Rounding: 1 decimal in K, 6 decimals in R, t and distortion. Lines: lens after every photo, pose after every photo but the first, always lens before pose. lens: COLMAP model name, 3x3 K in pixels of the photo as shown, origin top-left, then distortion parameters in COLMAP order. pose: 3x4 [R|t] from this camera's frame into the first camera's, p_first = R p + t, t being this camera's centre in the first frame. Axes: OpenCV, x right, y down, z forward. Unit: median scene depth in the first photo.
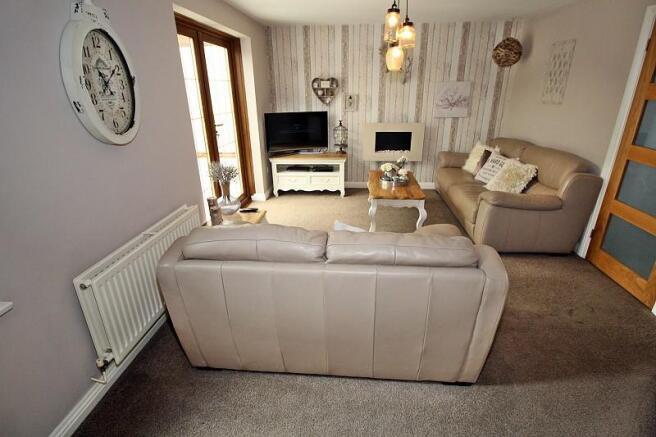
lens RADIAL K [[320.1, 0, 326.1], [0, 320.1, 214.6], [0, 0, 1]] dist [0.003479, -0.015004]
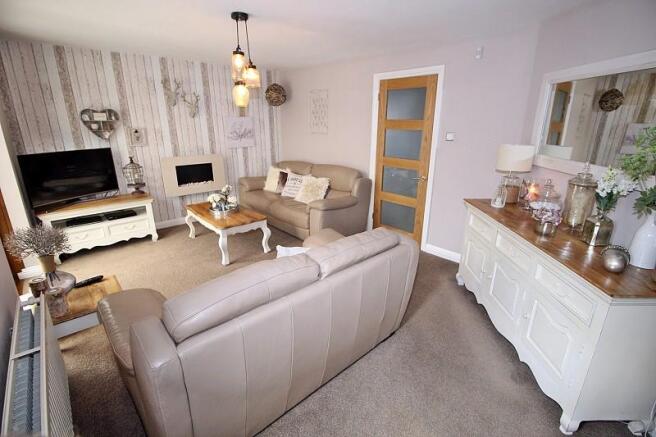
lens RADIAL K [[305.8, 0, 330.0], [0, 305.8, 214.6], [0, 0, 1]] dist [0.002192, -0.012799]
pose [[0.681418, -0.202639, 0.703283, -0.206738], [0.259793, 0.965303, 0.026420, -0.023721], [-0.684235, 0.164705, 0.710419, 0.063407]]
